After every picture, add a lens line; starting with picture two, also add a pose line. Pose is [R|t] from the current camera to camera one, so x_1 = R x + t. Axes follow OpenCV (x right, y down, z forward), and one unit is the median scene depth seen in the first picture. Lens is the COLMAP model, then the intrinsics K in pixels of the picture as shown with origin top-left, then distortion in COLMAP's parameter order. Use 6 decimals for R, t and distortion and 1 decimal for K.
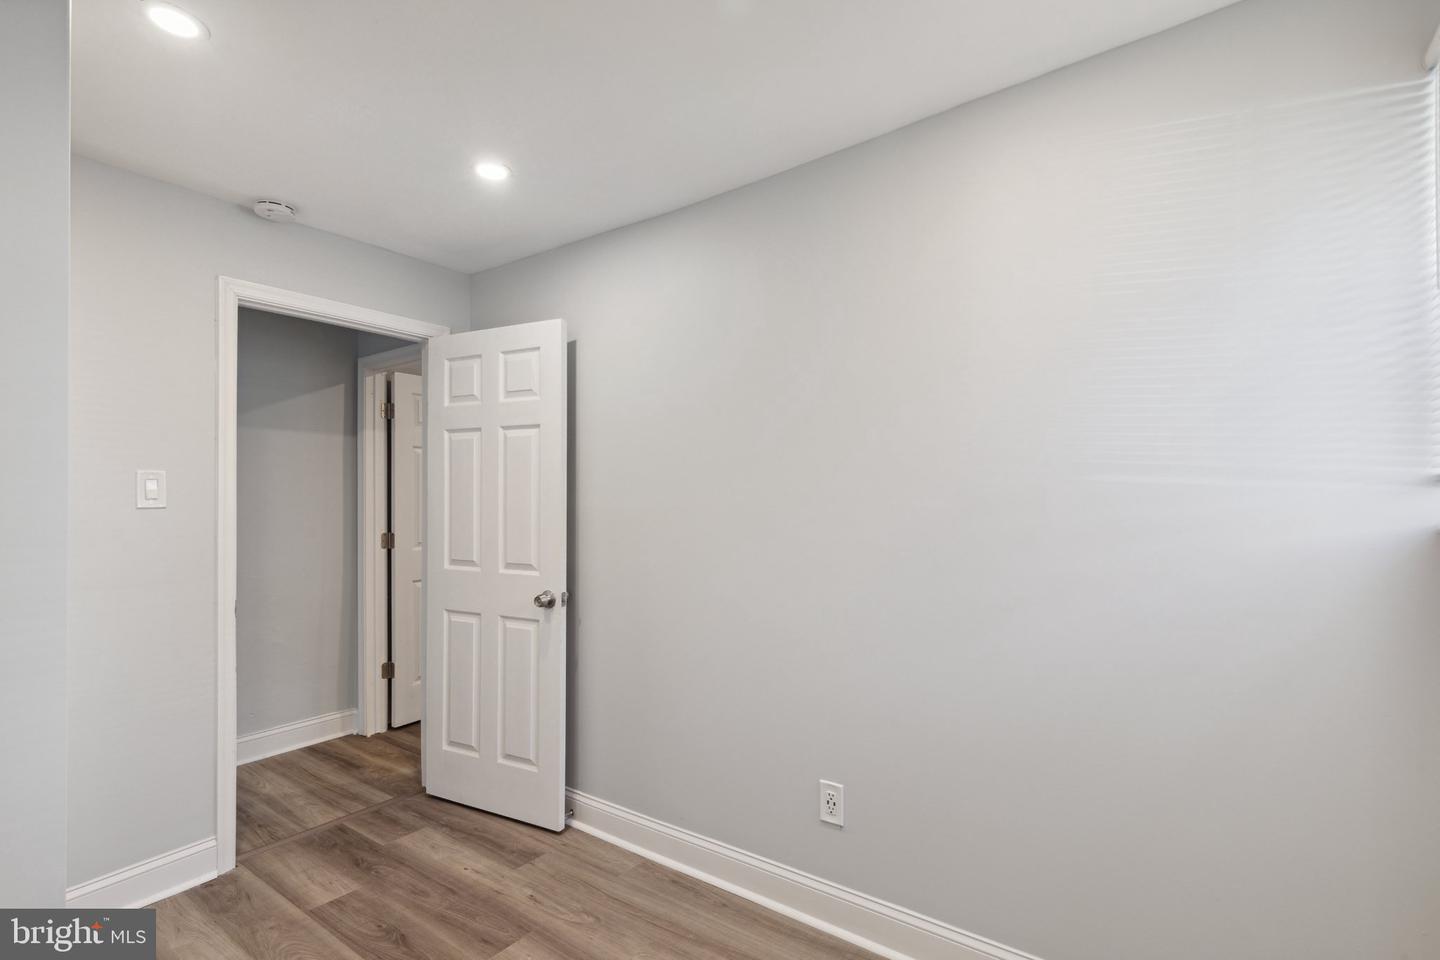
lens RADIAL K [[650.6, 0, 766.2], [0, 650.6, 488.2], [0, 0, 1]] dist [0.004839, -0.000813]
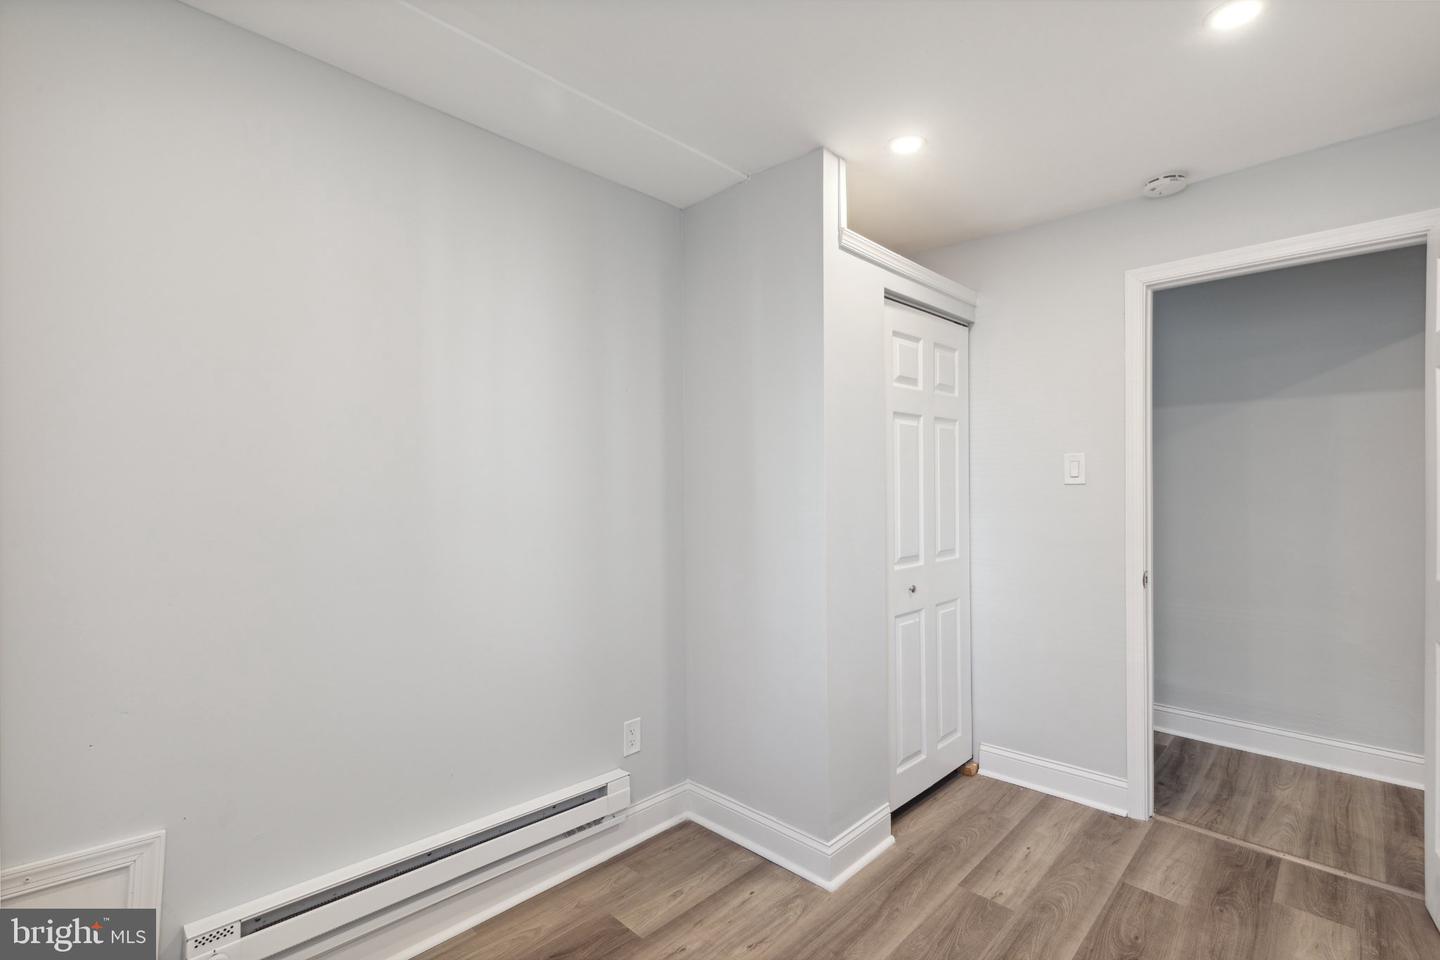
lens RADIAL K [[650.6, 0, 713.2], [0, 650.6, 484.1], [0, 0, 1]] dist [0.004839, -0.000813]
pose [[-0.195980, 0.002129, -0.980606, 0.359509], [0.024472, 0.999697, -0.002720, 0.015134], [0.980302, -0.024531, -0.195973, 0.511274]]
